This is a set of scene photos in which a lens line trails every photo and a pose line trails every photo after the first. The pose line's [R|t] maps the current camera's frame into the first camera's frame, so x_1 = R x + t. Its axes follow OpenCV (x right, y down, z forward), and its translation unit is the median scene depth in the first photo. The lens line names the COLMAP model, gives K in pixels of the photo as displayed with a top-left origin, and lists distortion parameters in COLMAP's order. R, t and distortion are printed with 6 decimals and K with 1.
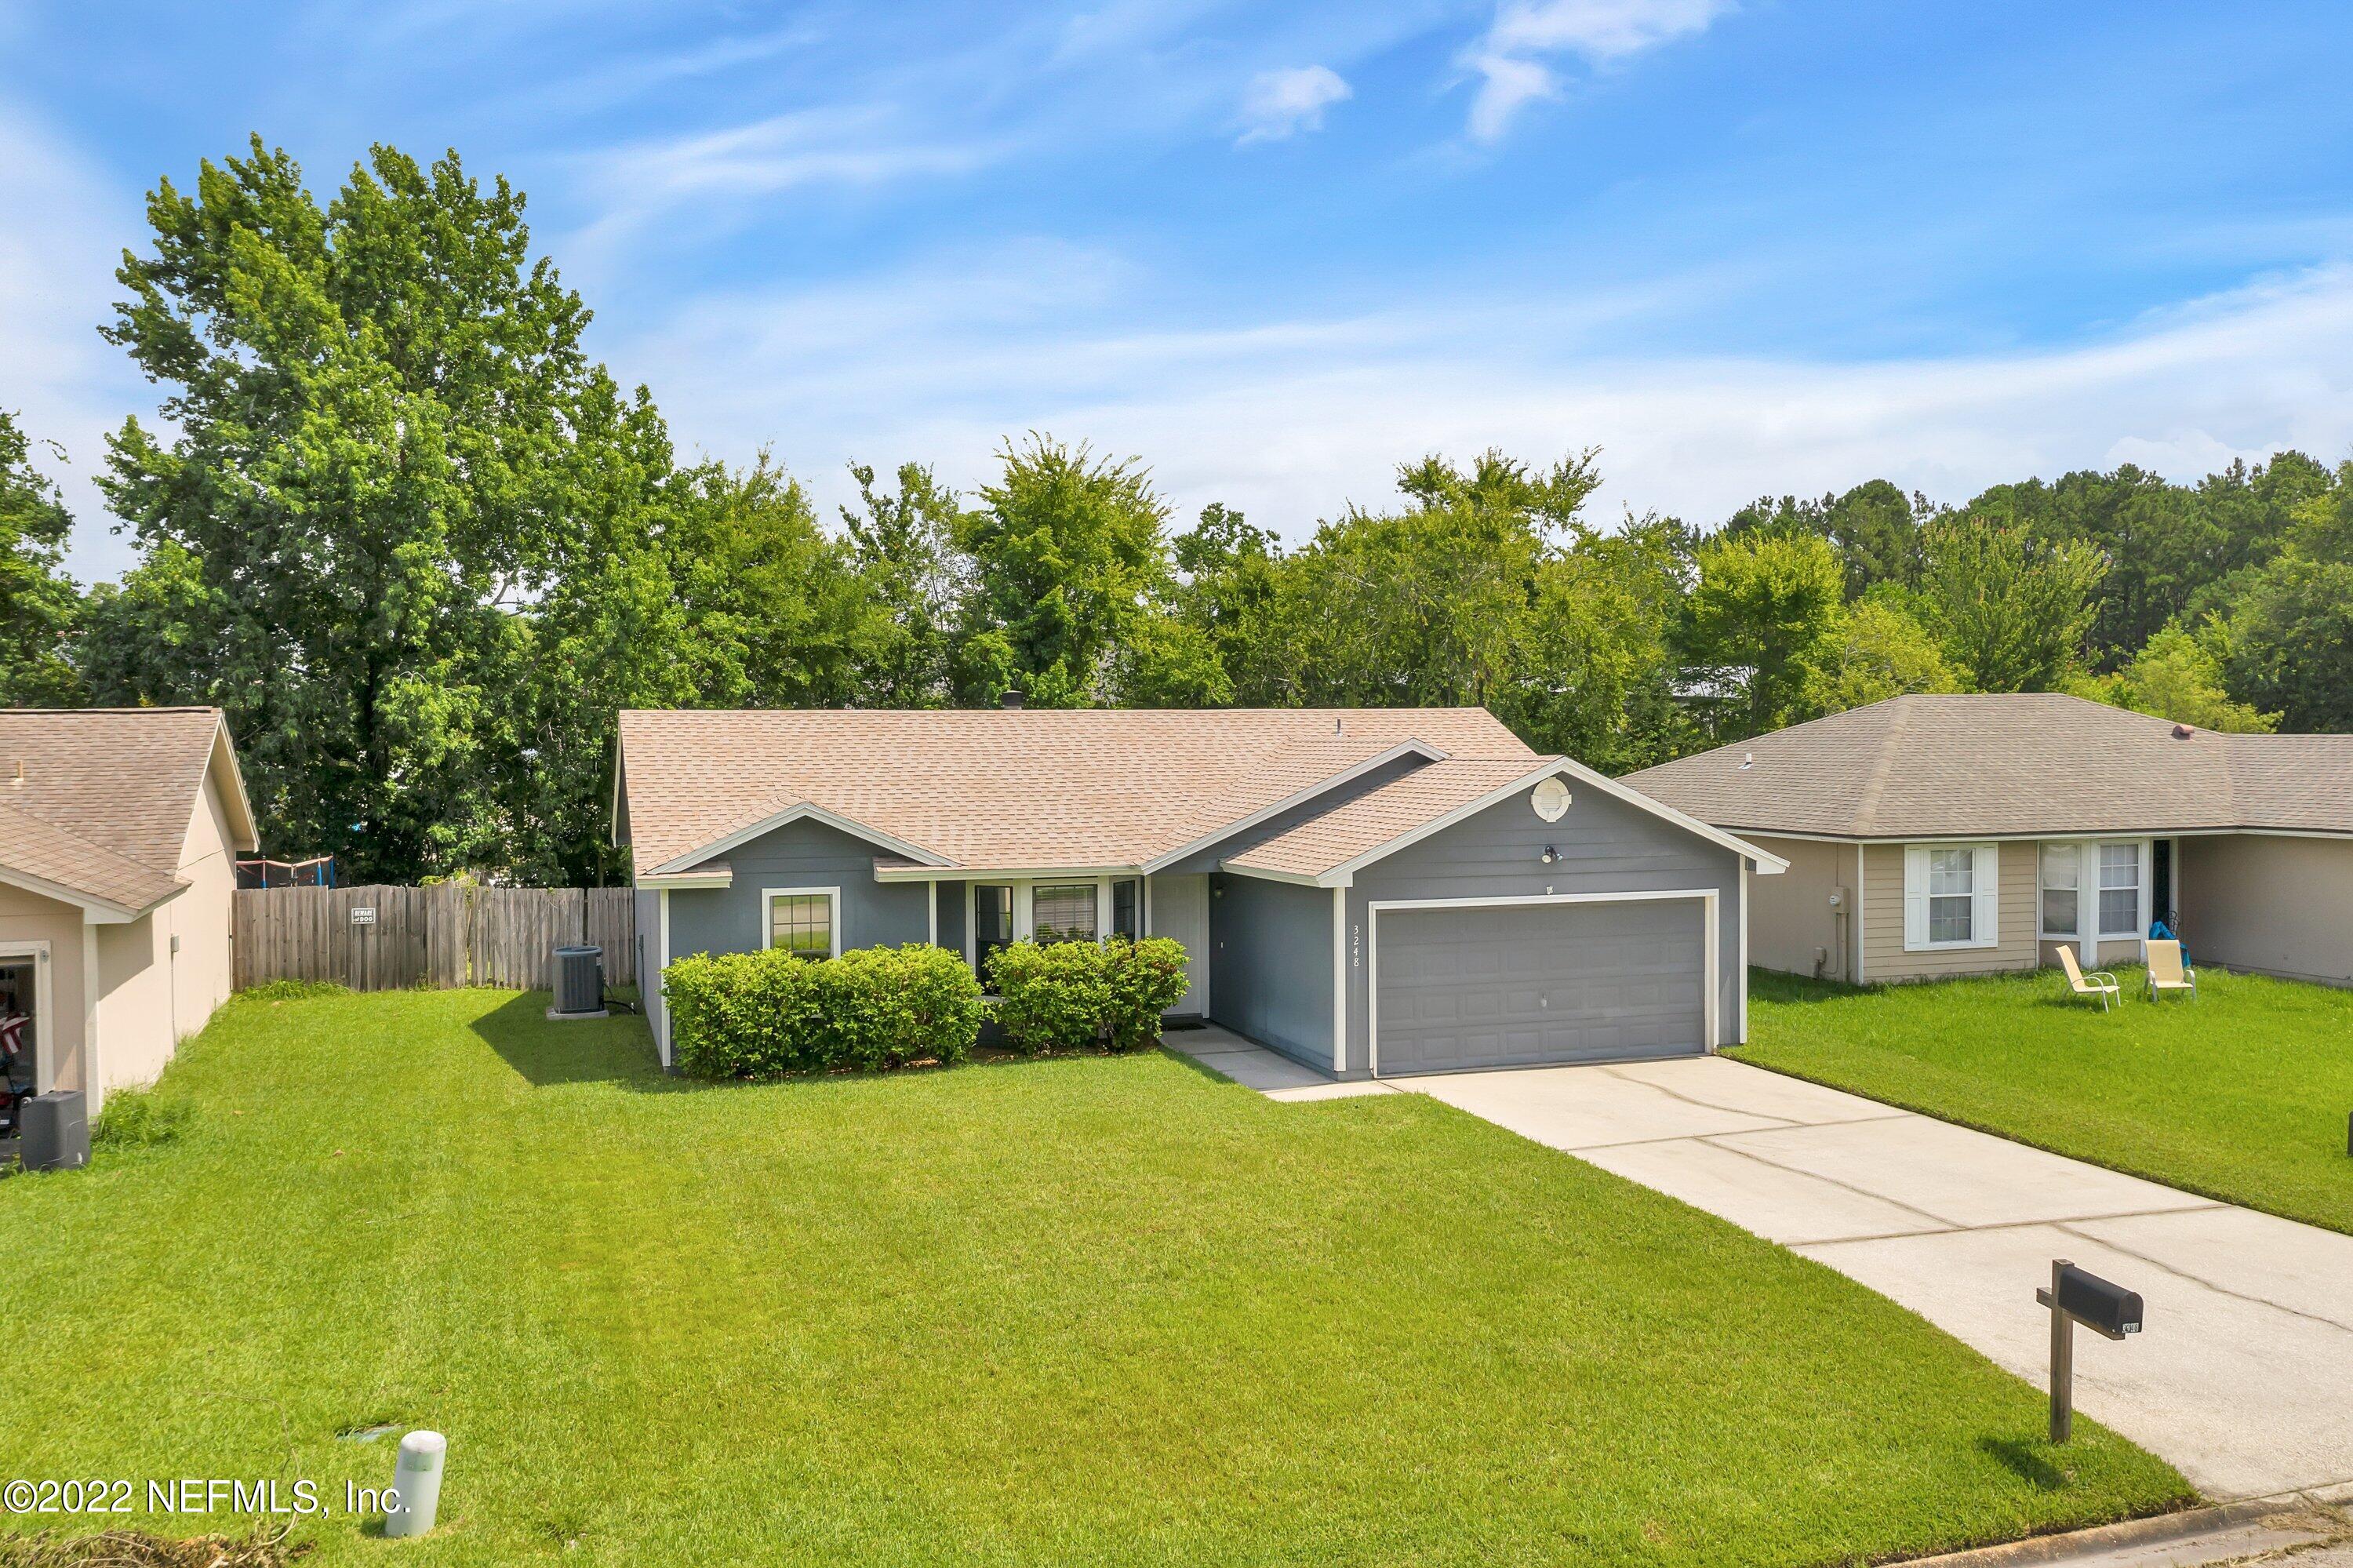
lens RADIAL K [[1866.2, 0, 1182.0], [0, 1866.2, 767.3], [0, 0, 1]] dist [-0.013018, 0.028880]
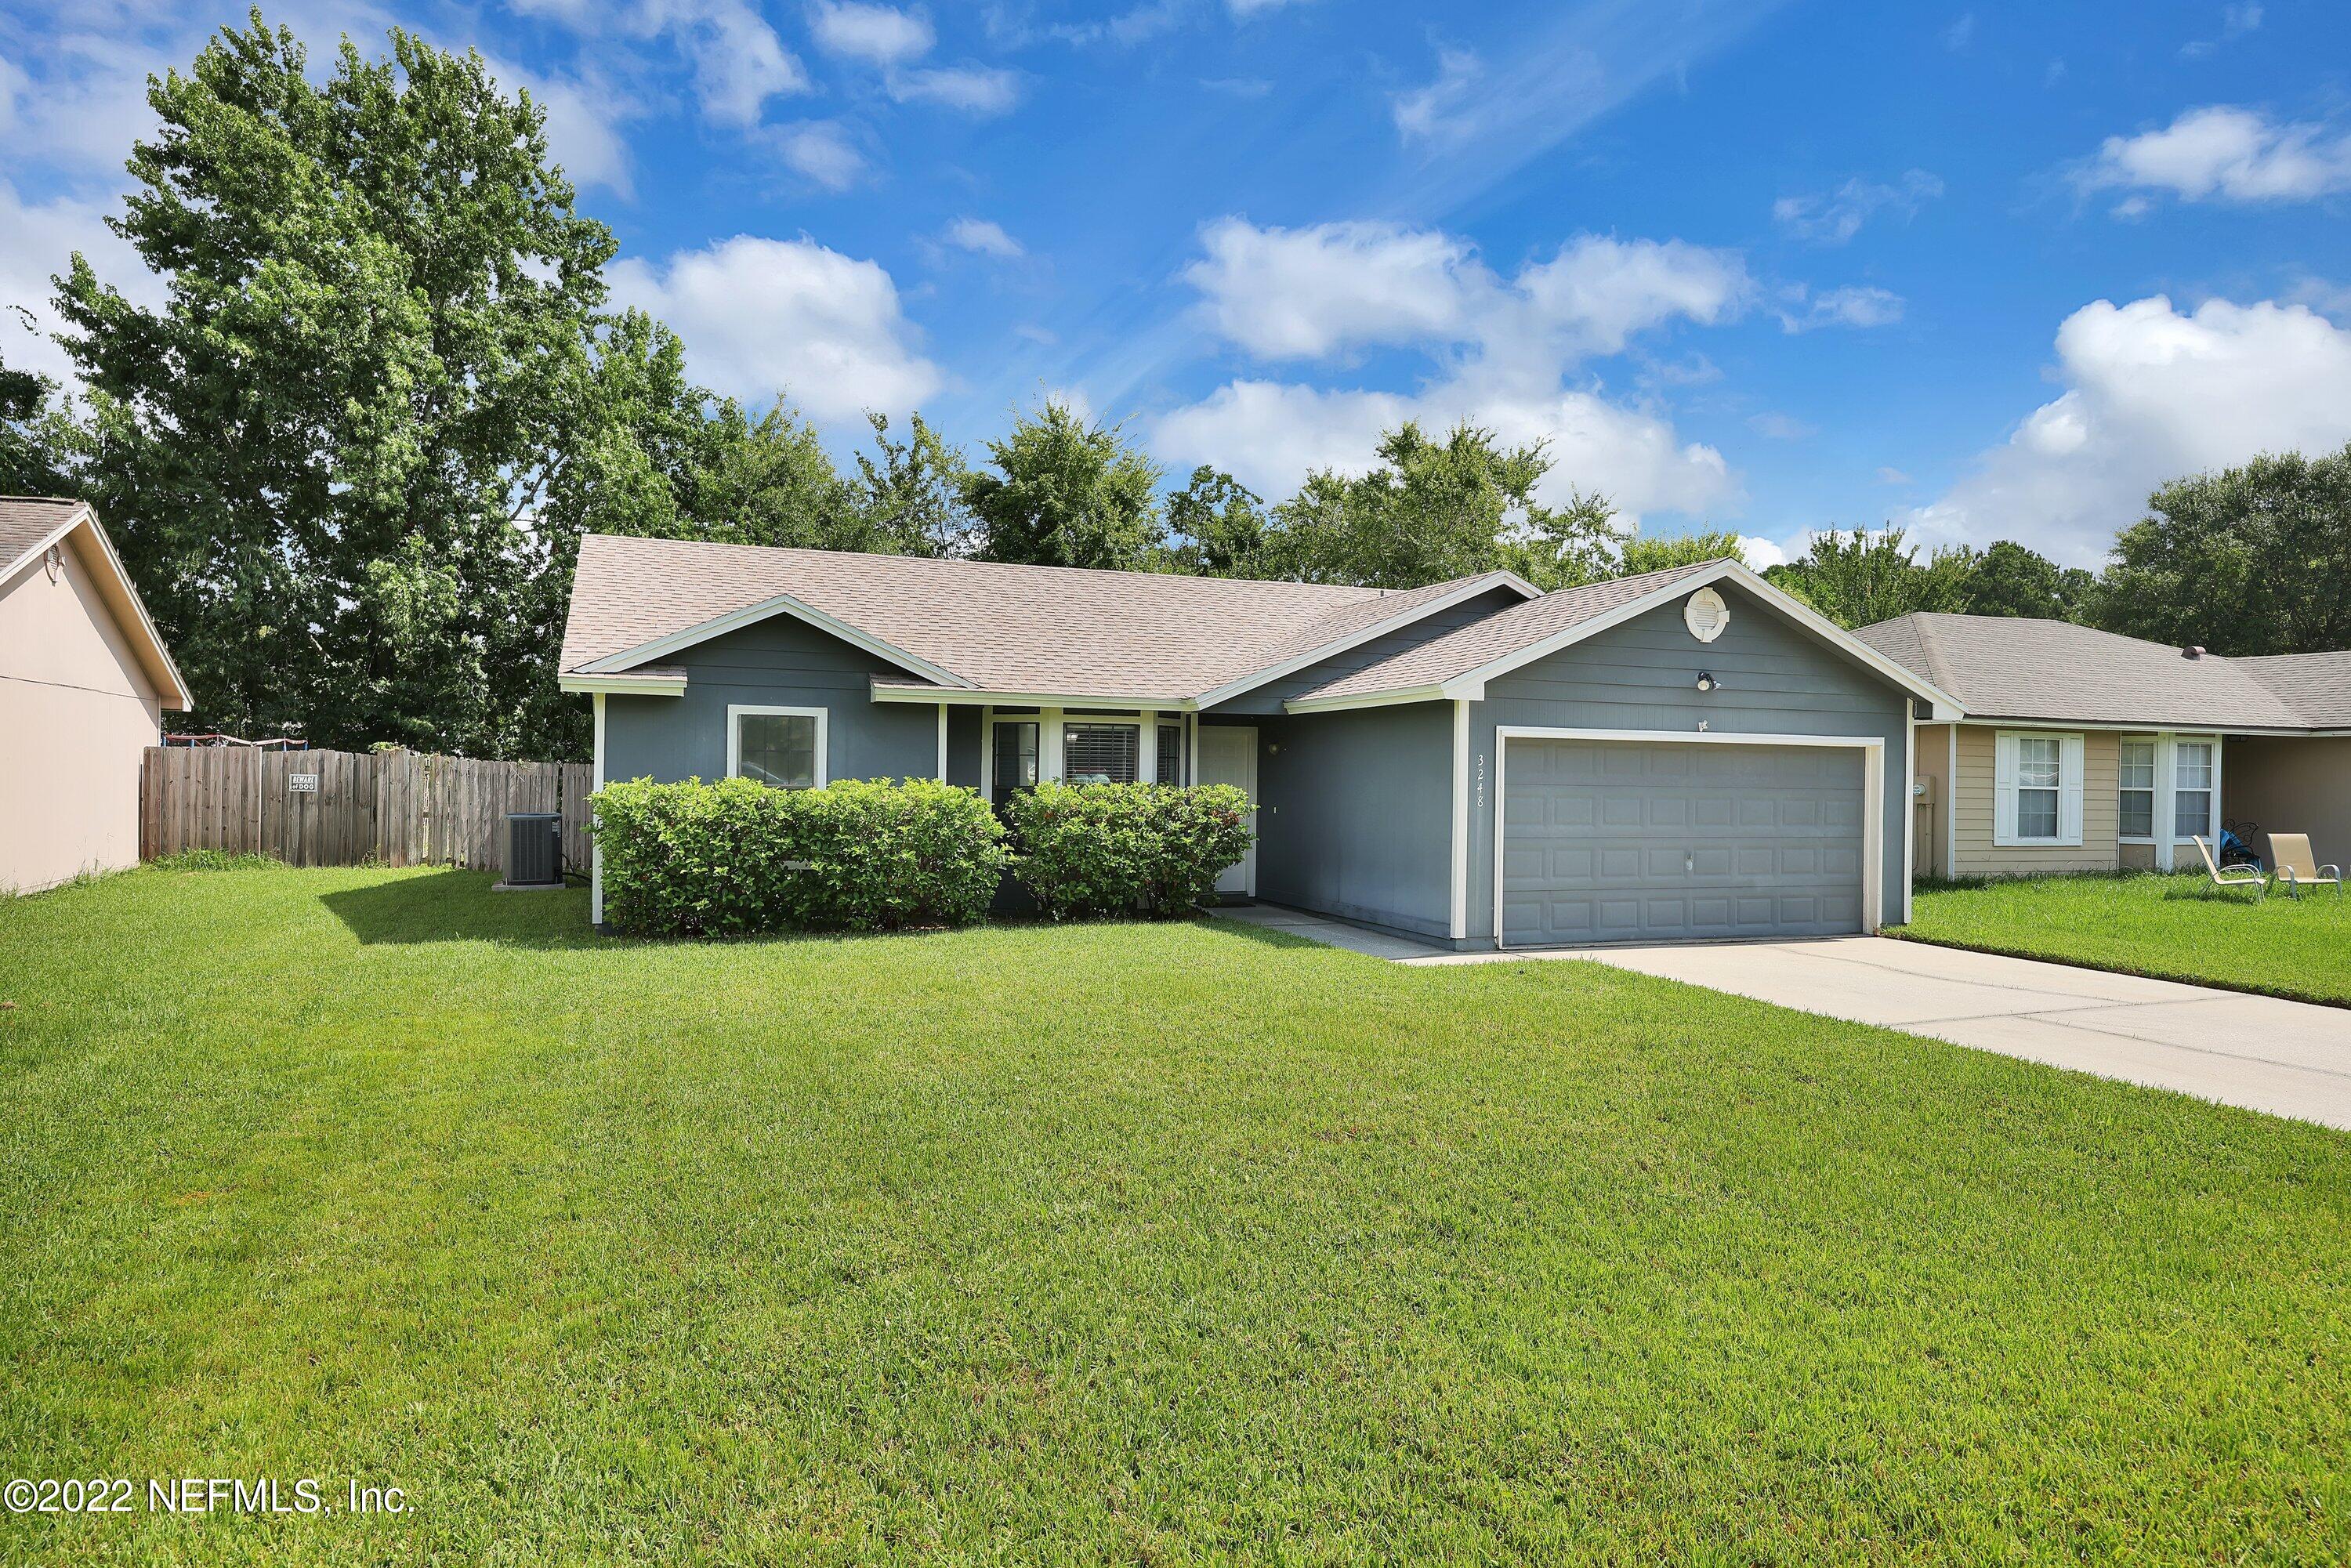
lens RADIAL K [[1390.2, 0, 1174.4], [0, 1390.2, 769.1], [0, 0, 1]] dist [0.001699, -0.000311]
pose [[0.998992, 0.019931, 0.040226, -0.048110], [-0.019142, 0.999619, -0.019907, 0.083884], [-0.040608, 0.019117, 0.998992, 0.332008]]
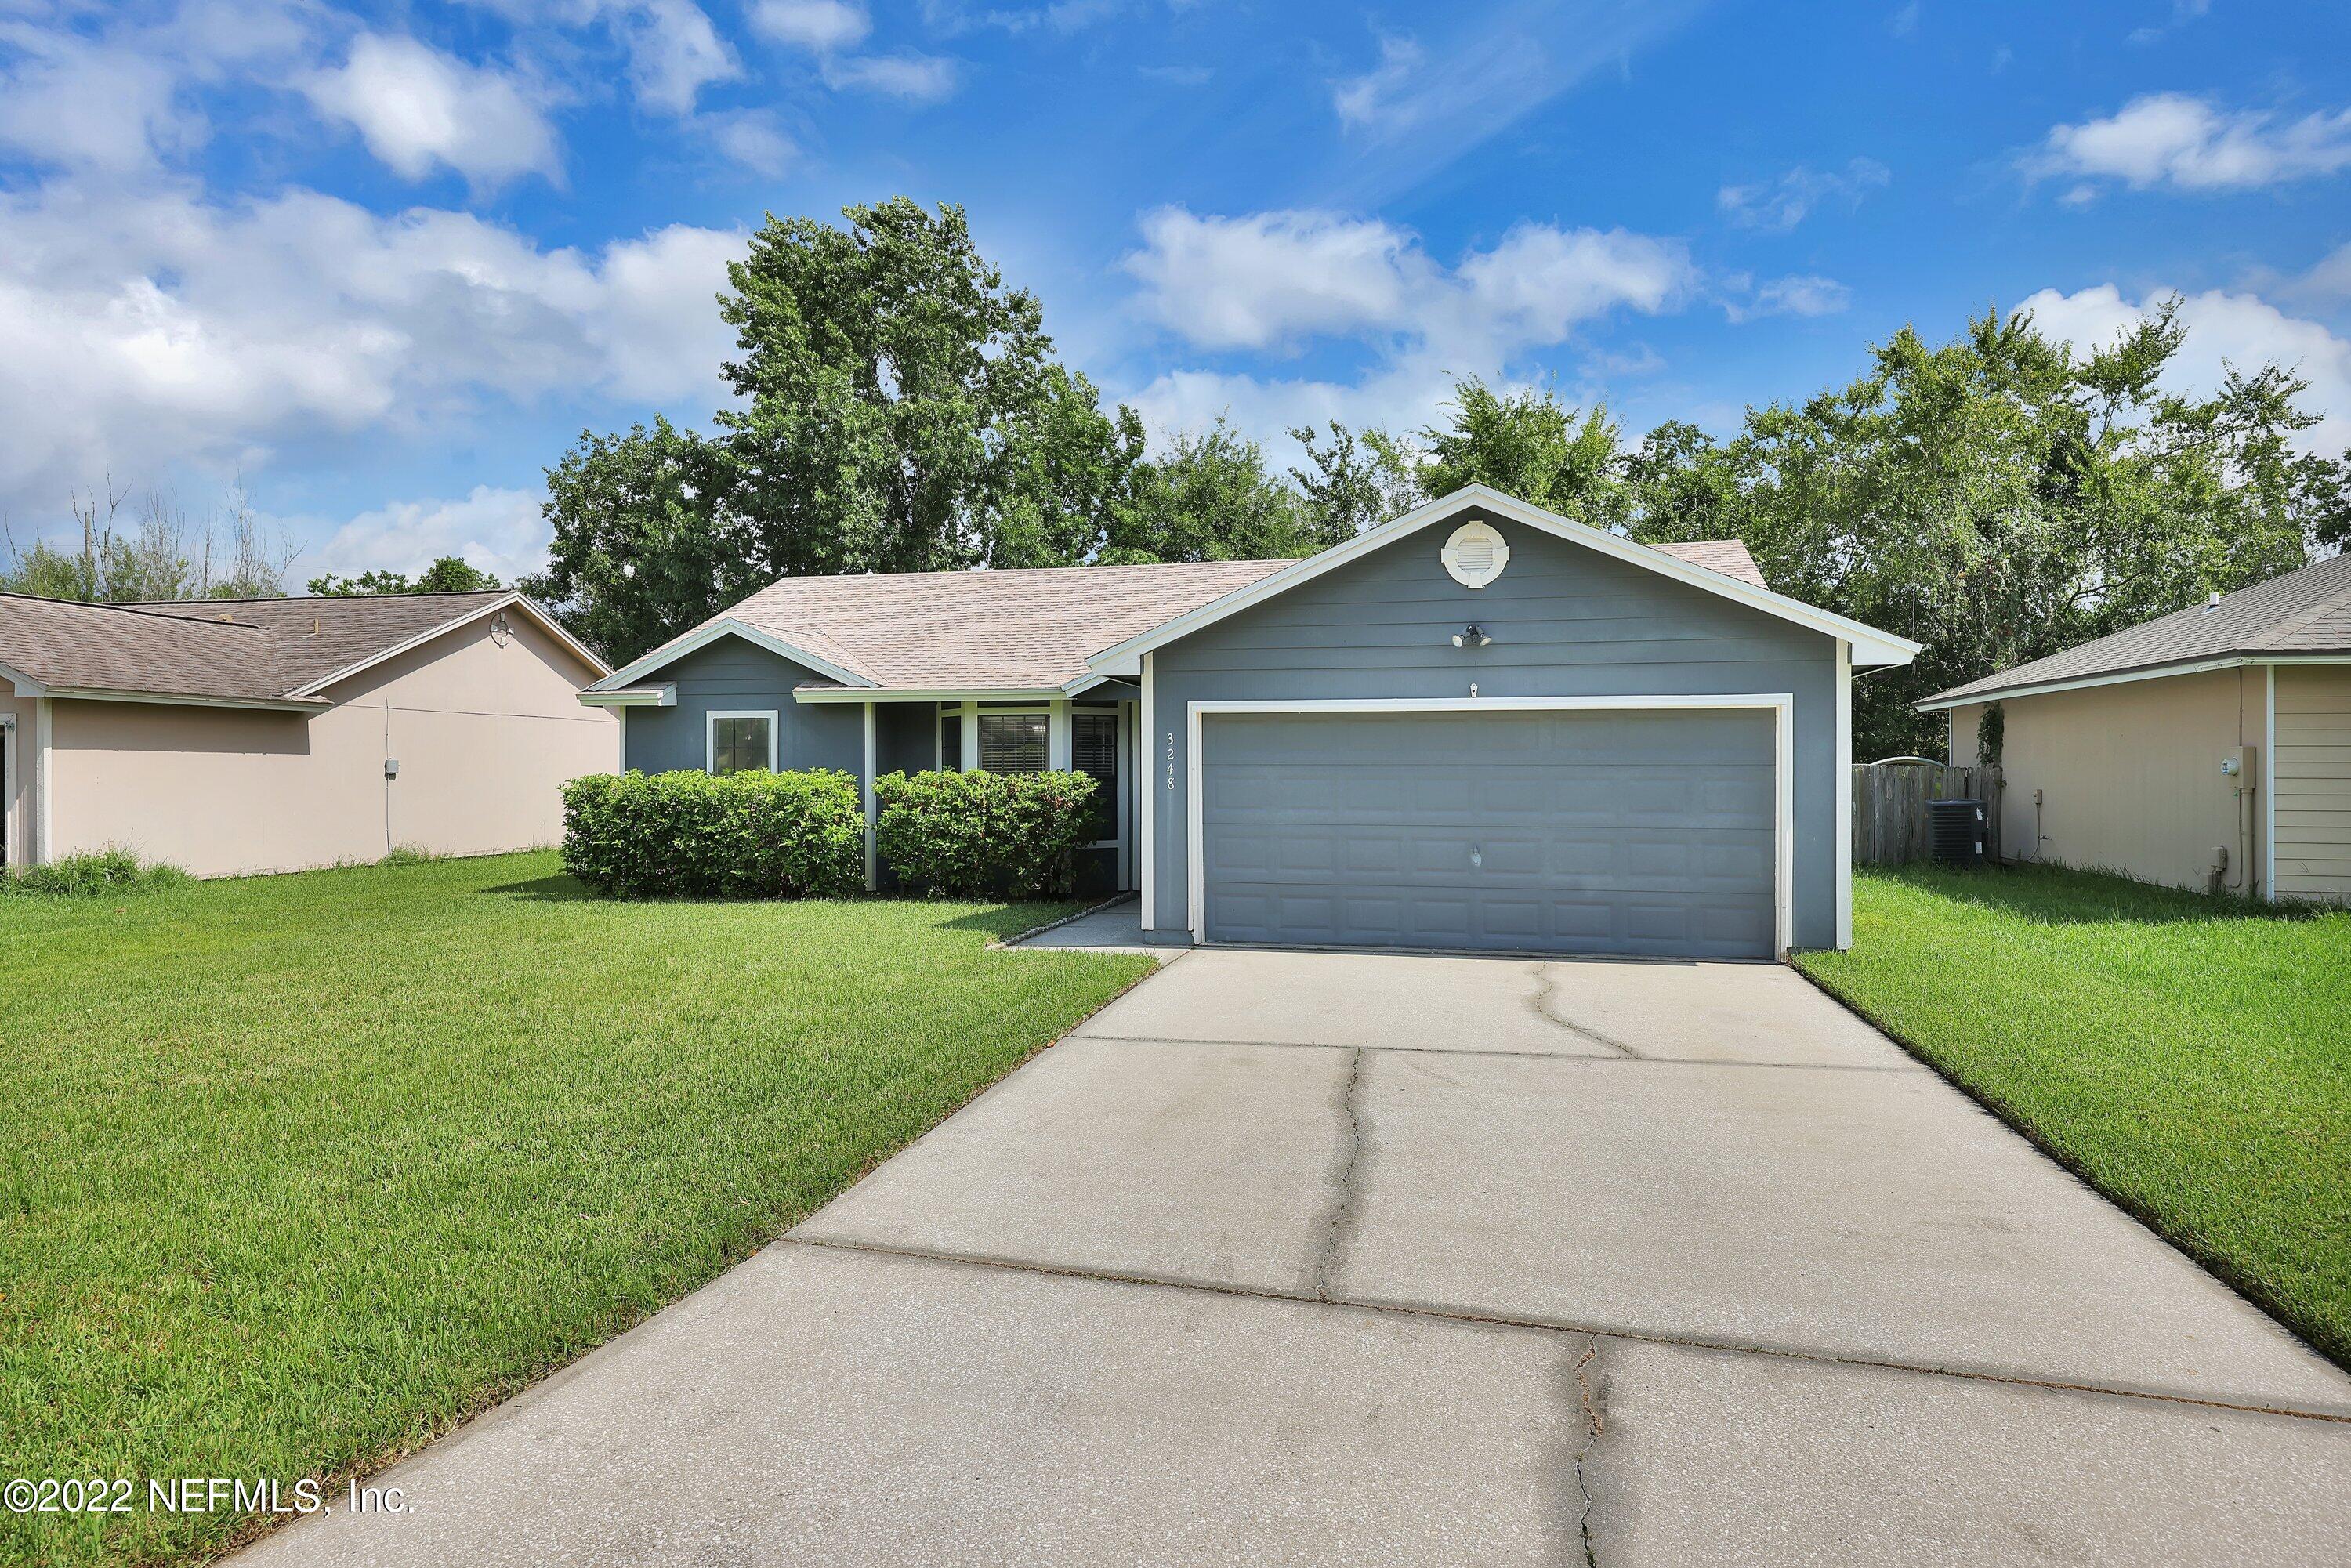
lens RADIAL K [[1390.2, 0, 1165.4], [0, 1390.2, 771.4], [0, 0, 1]] dist [0.001699, -0.000311]
pose [[0.840309, 0.004979, -0.542085, 0.310455], [-0.012807, 0.999861, -0.010668, 0.084356], [0.541956, 0.015907, 0.840256, 0.430390]]
